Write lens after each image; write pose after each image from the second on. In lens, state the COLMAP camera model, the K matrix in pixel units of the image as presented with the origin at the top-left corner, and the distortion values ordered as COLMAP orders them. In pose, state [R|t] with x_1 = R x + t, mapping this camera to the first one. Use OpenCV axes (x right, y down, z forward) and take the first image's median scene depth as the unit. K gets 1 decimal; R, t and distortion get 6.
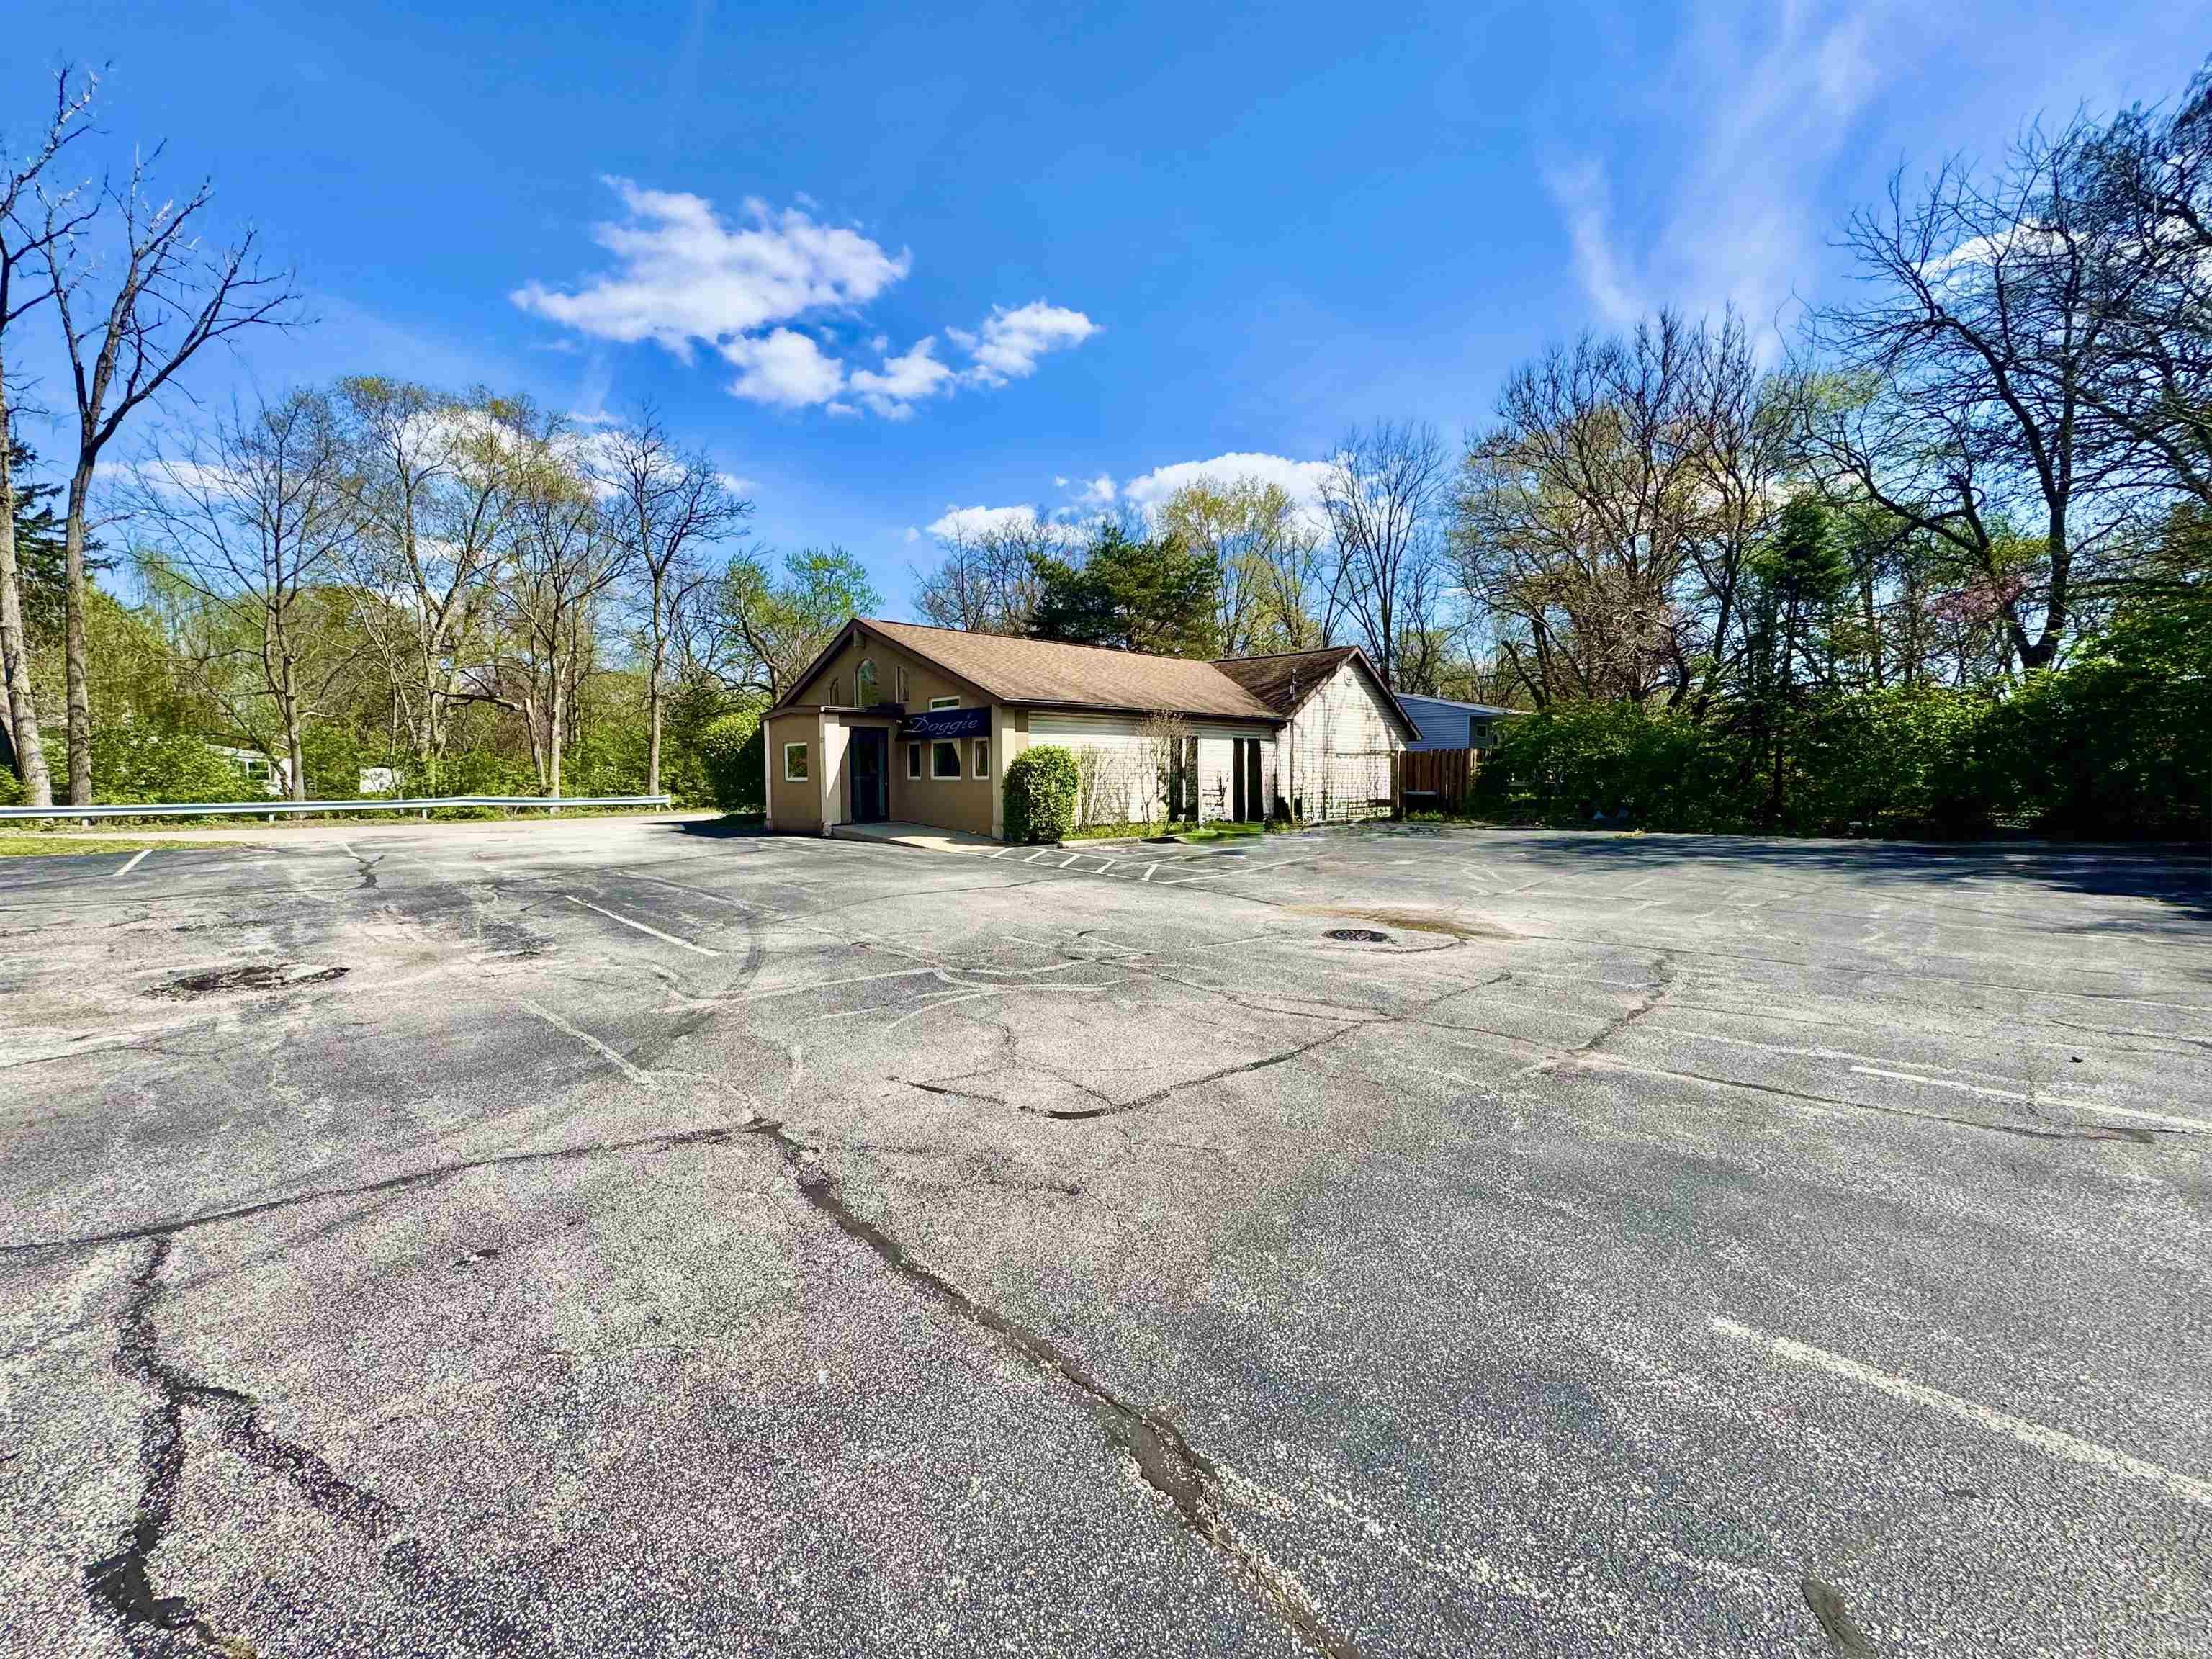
lens RADIAL K [[879.5, 0, 1119.3], [0, 879.5, 833.9], [0, 0, 1]] dist [0.011003, 0.000004]
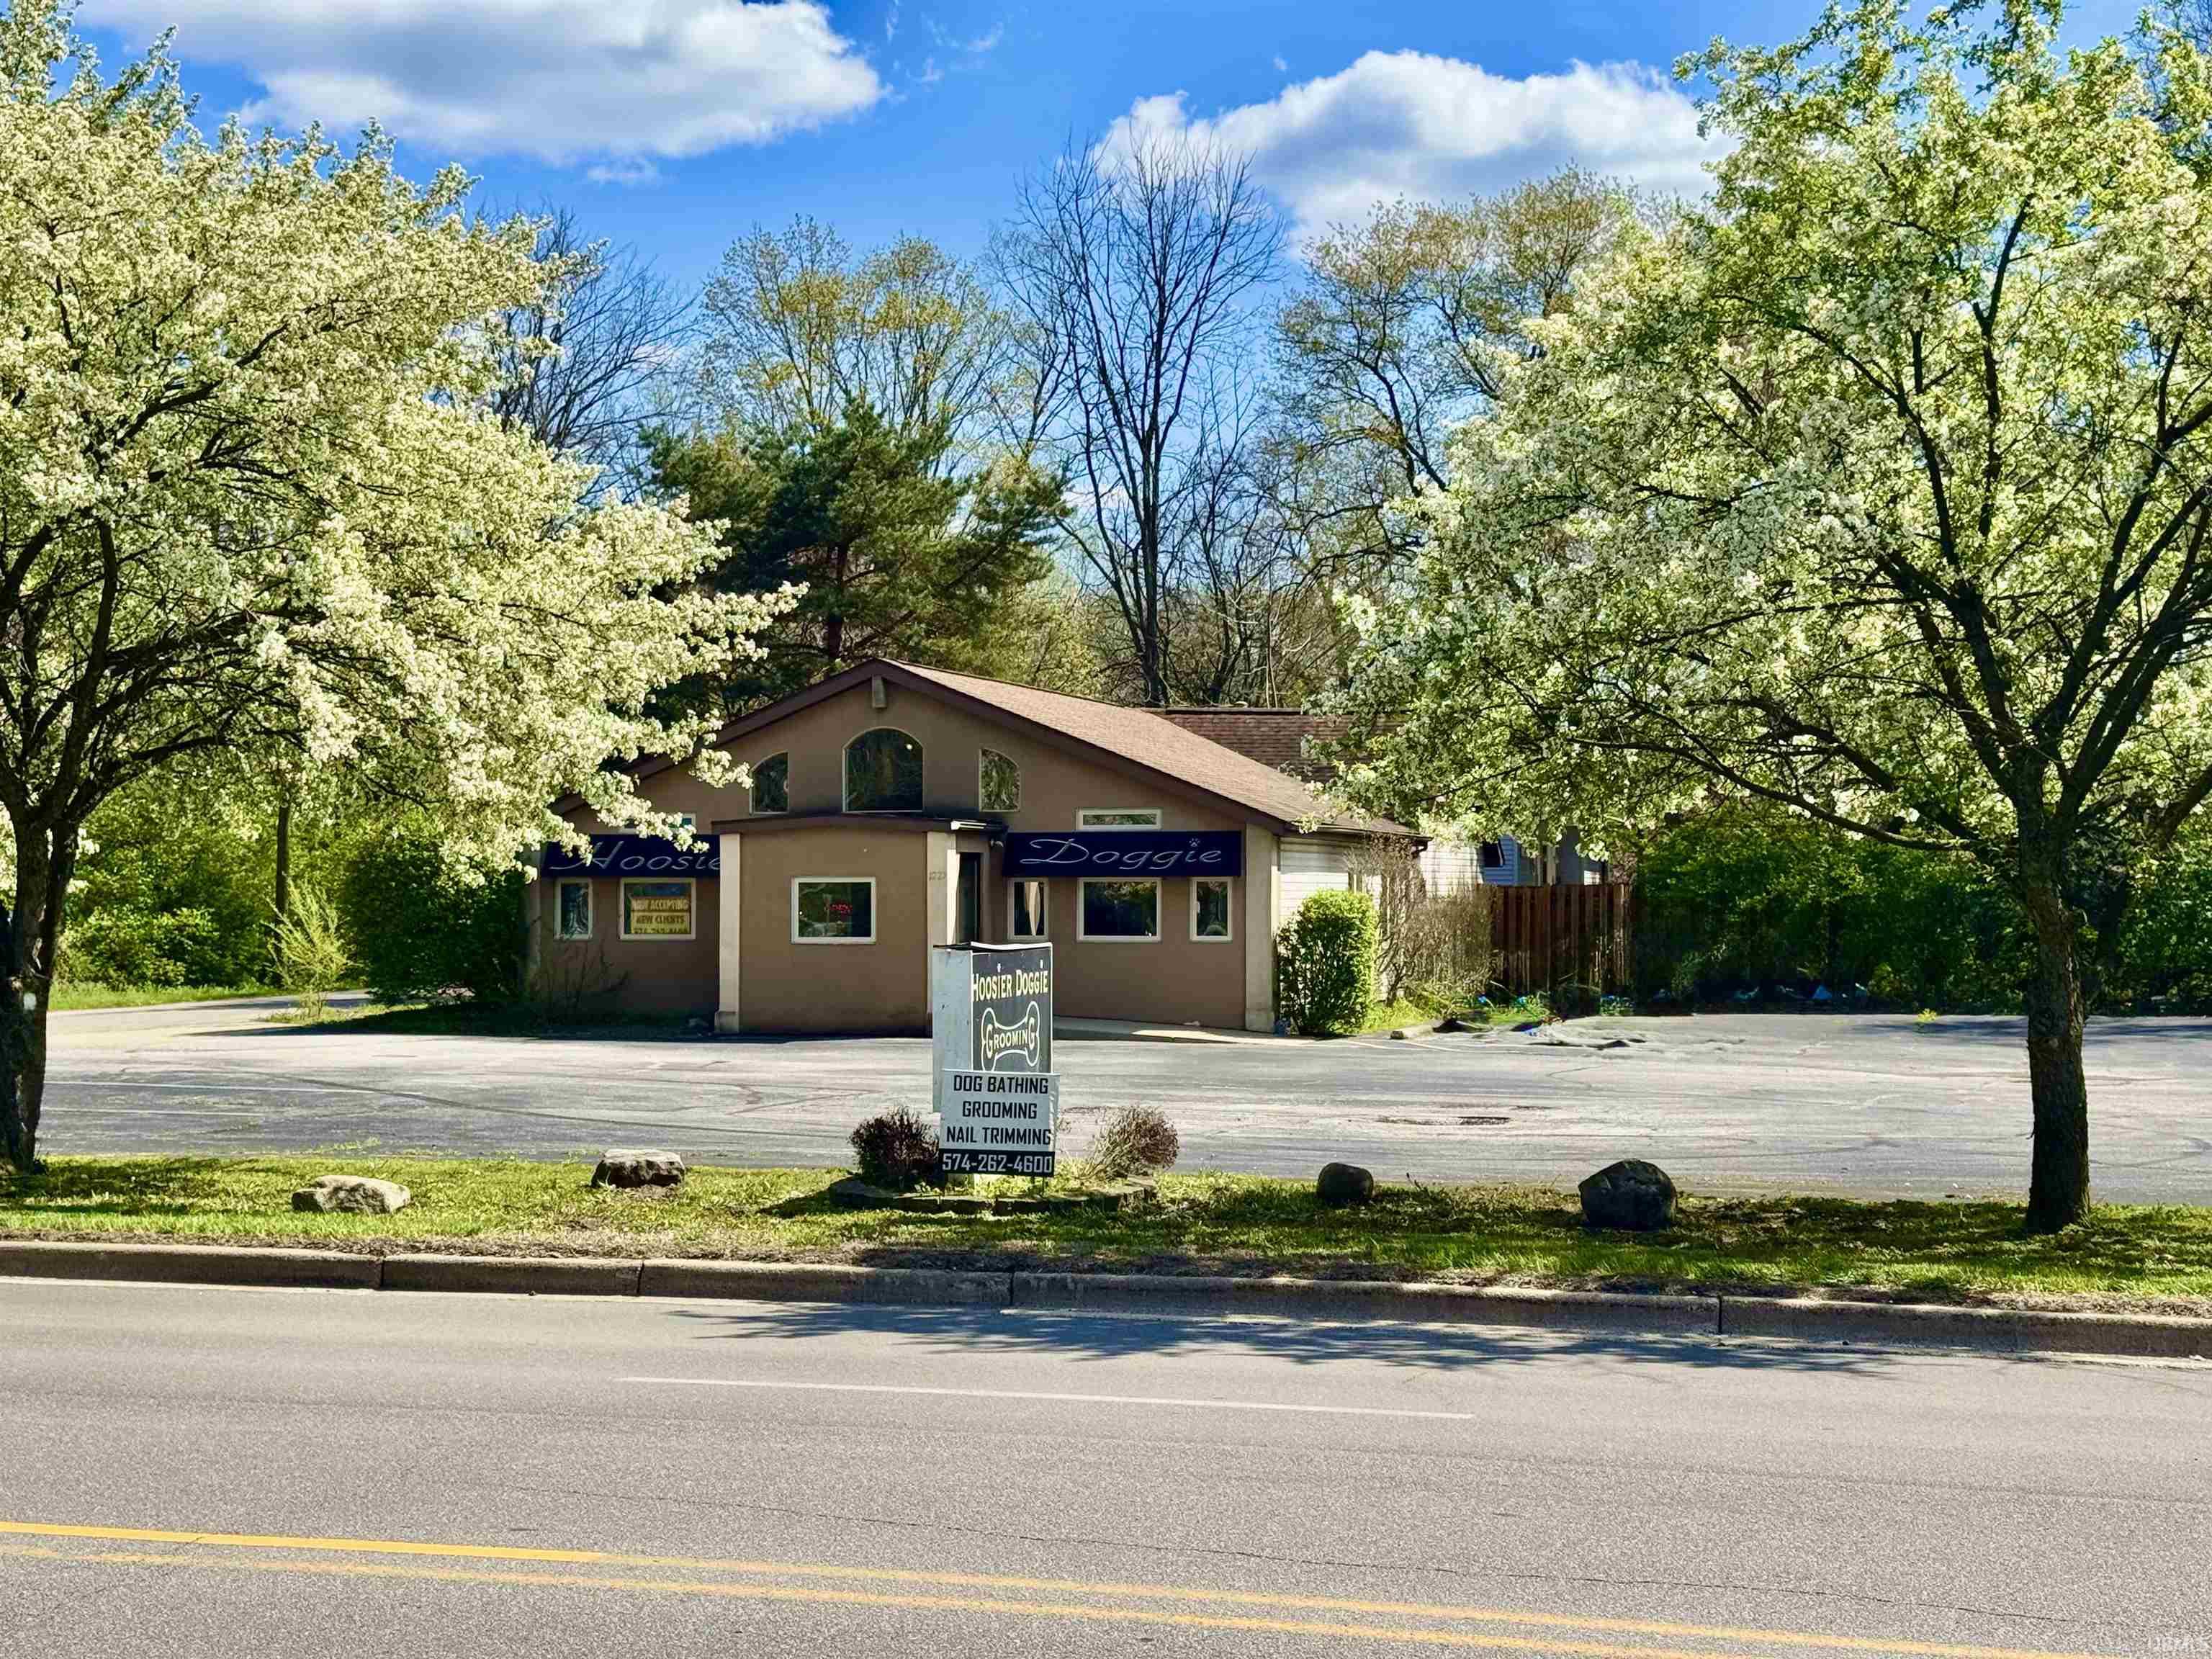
lens RADIAL K [[3144.5, 0, 1106.0], [0, 3144.5, 829.5], [0, 0, 1]] dist [0.284894, 0.013291]
pose [[0.878825, 0.013145, 0.476963, -0.998648], [0.031243, 0.995890, -0.085013, 0.038111], [-0.476120, 0.089613, 0.874803, -0.744712]]
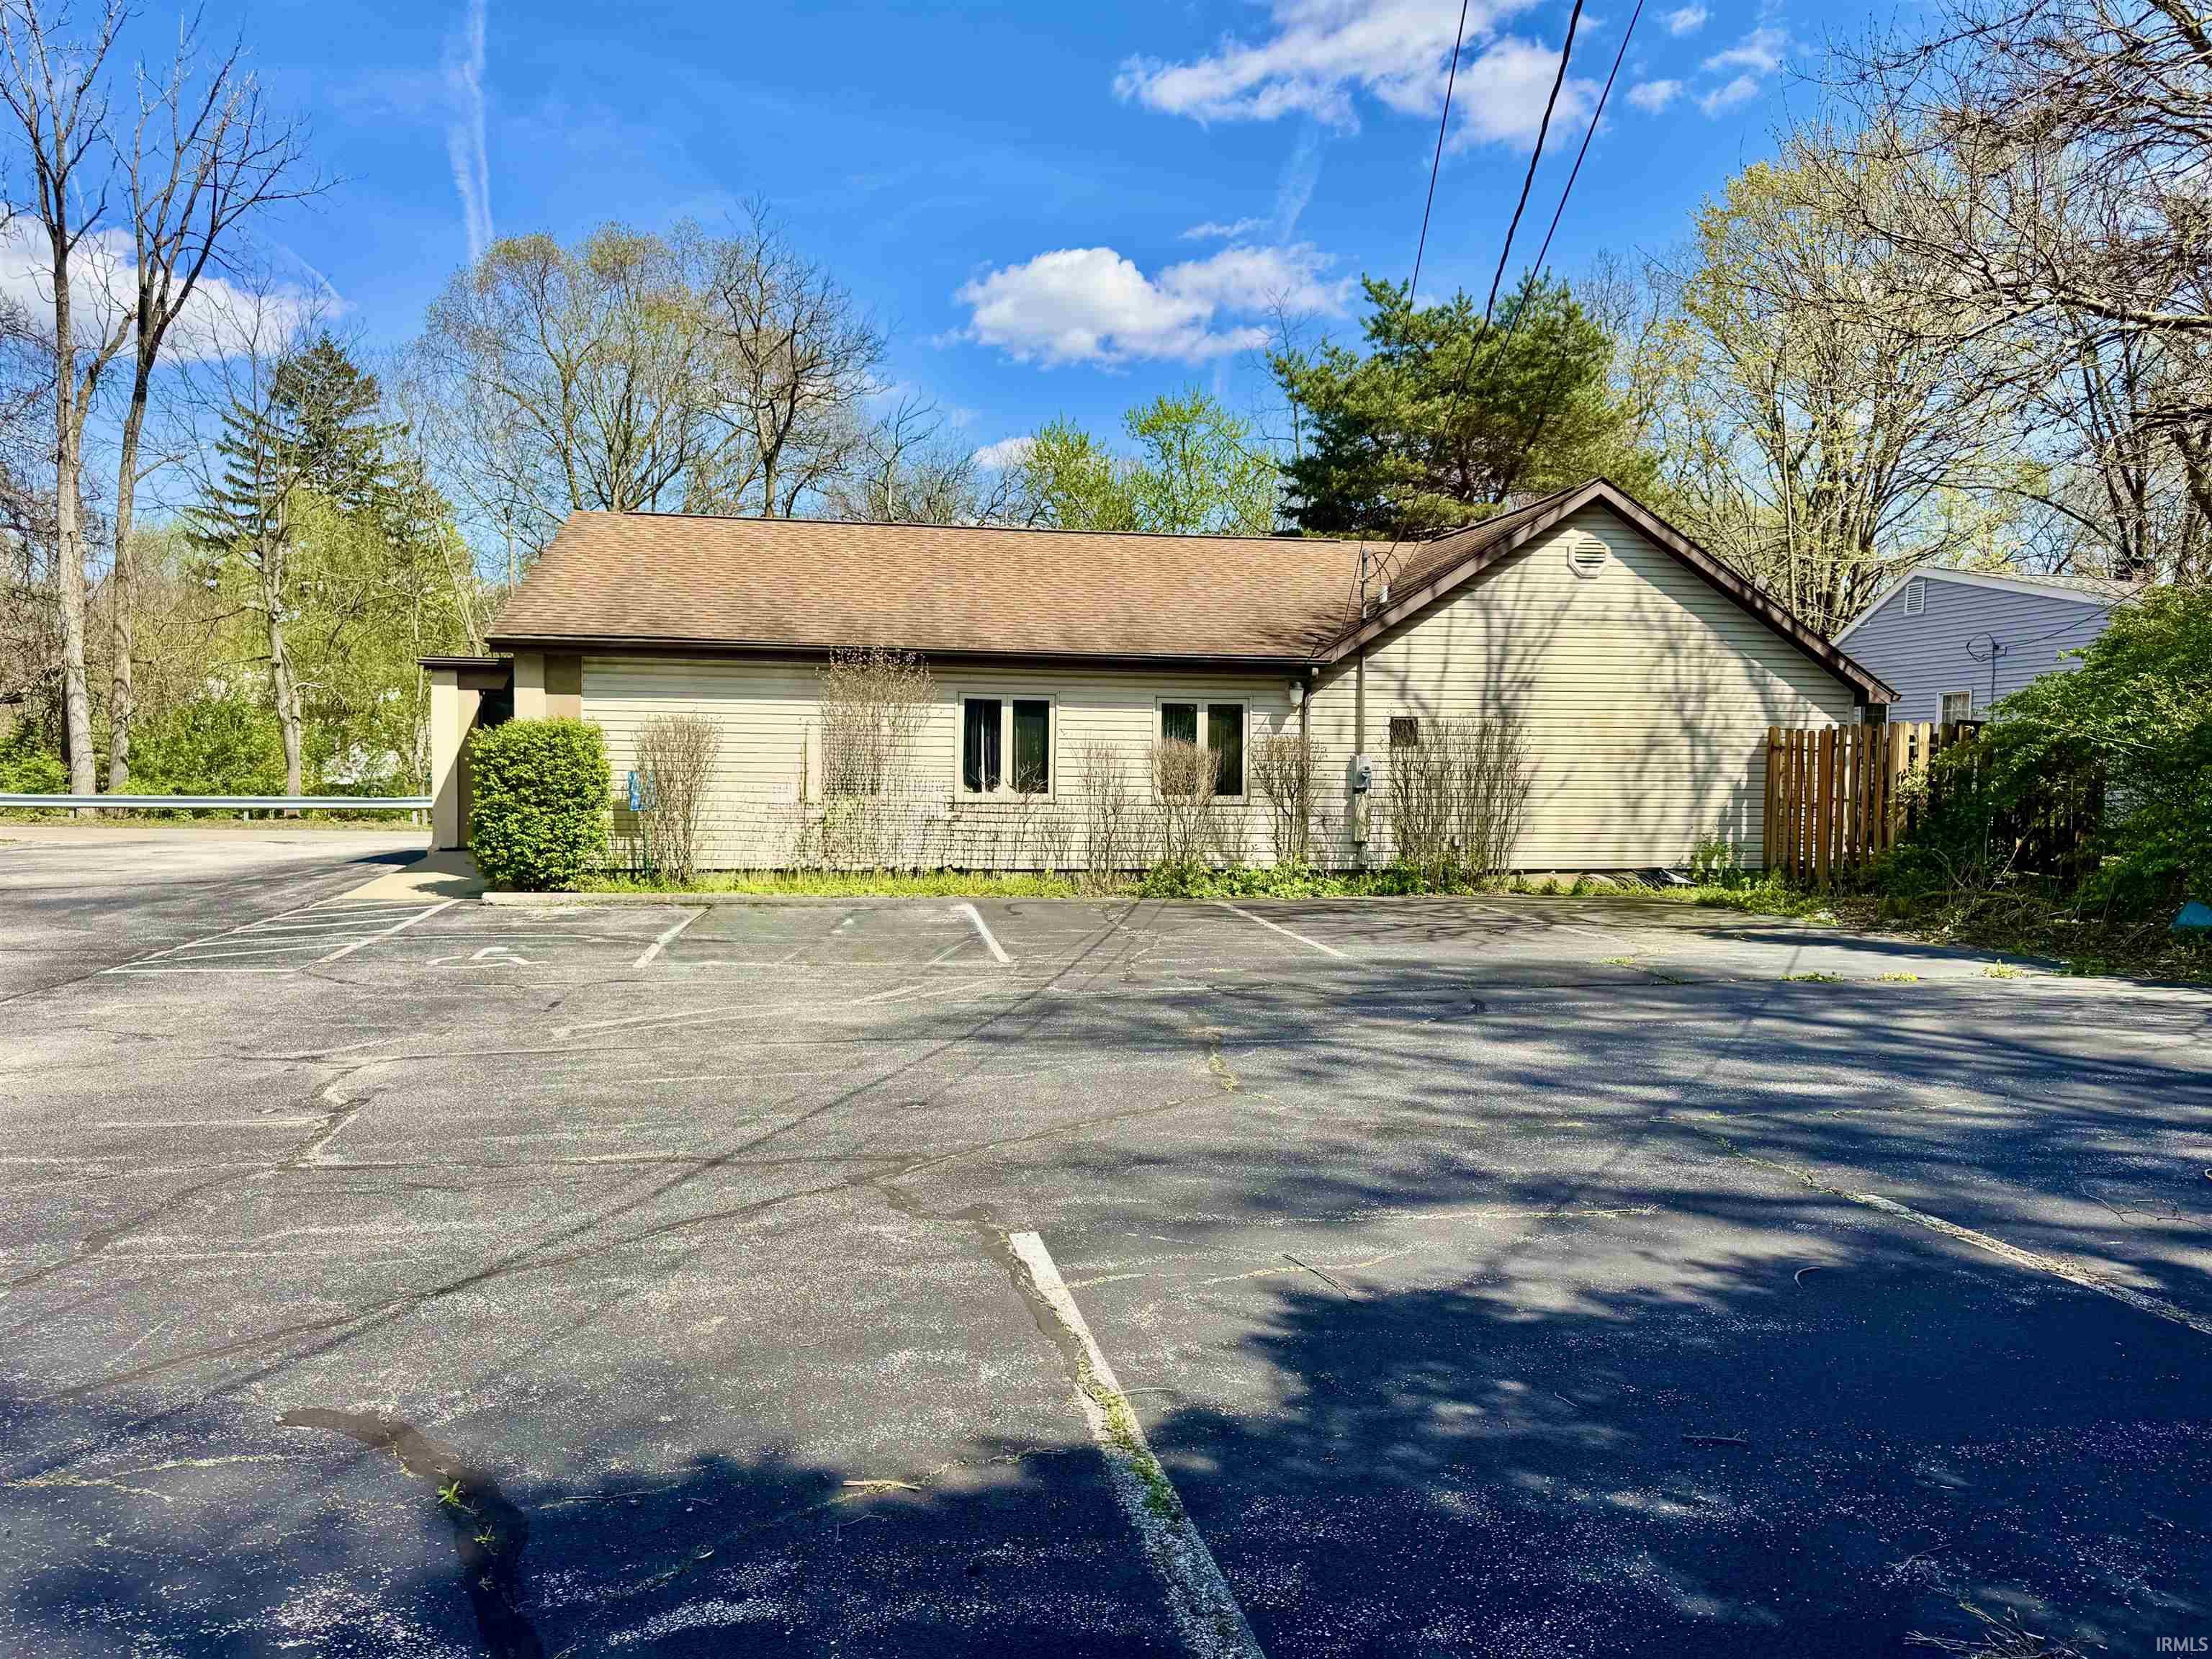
lens RADIAL K [[1548.8, 0, 1134.1], [0, 1548.8, 832.6], [0, 0, 1]] dist [0.101247, -0.079567]
pose [[0.838978, 0.033778, -0.543116, 0.536479], [-0.050768, 0.998577, -0.016320, -0.024109], [0.541792, 0.041265, 0.839499, 0.283895]]
